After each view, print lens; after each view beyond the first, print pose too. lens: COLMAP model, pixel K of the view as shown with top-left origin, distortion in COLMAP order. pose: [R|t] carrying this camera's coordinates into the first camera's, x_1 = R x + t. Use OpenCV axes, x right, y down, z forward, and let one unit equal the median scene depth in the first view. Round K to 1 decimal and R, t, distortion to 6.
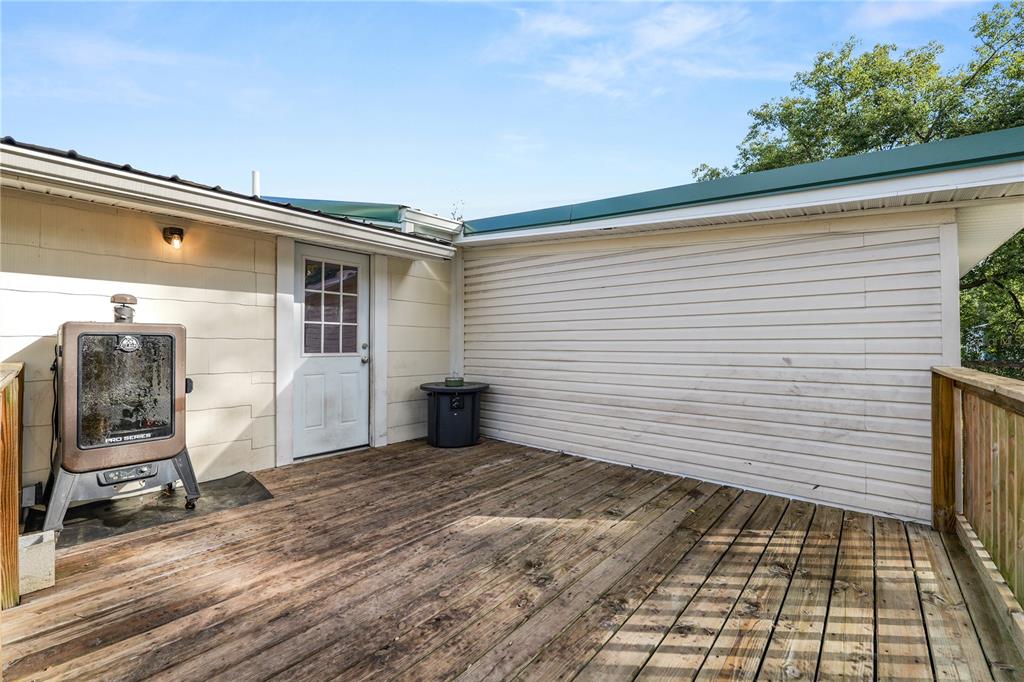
lens RADIAL K [[419.0, 0, 513.0], [0, 419.0, 338.5], [0, 0, 1]] dist [-0.002470, -0.006586]
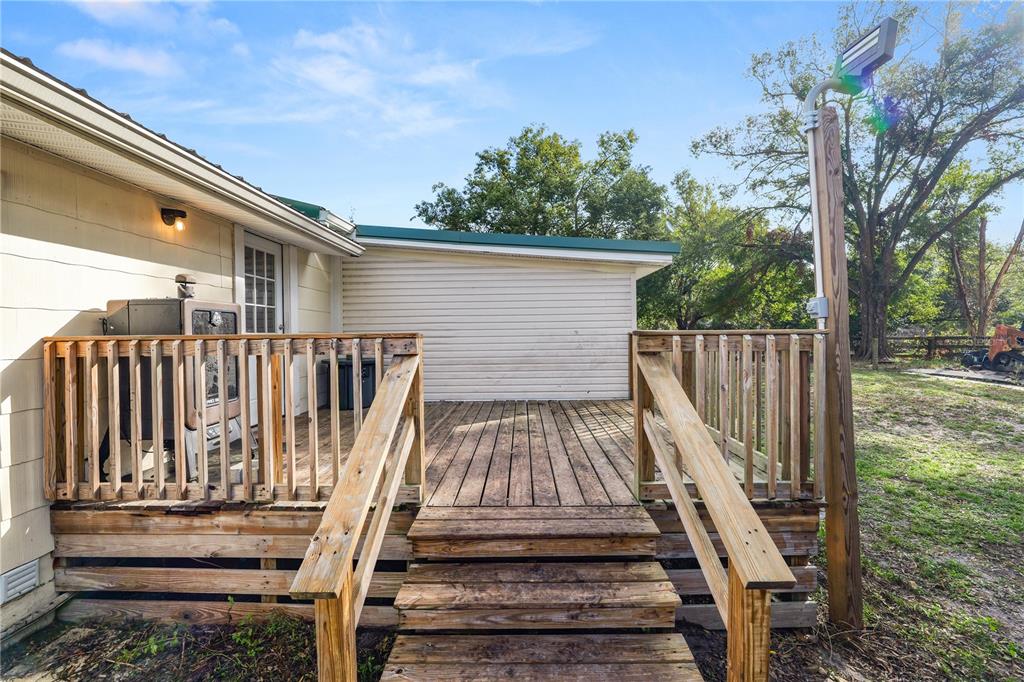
lens RADIAL K [[419.0, 0, 513.0], [0, 419.0, 338.5], [0, 0, 1]] dist [-0.002470, -0.006586]
pose [[0.768420, -0.018020, 0.639692, -0.603728], [0.004963, 0.999741, 0.022200, 0.026587], [-0.639927, -0.013884, 0.768311, -0.246421]]
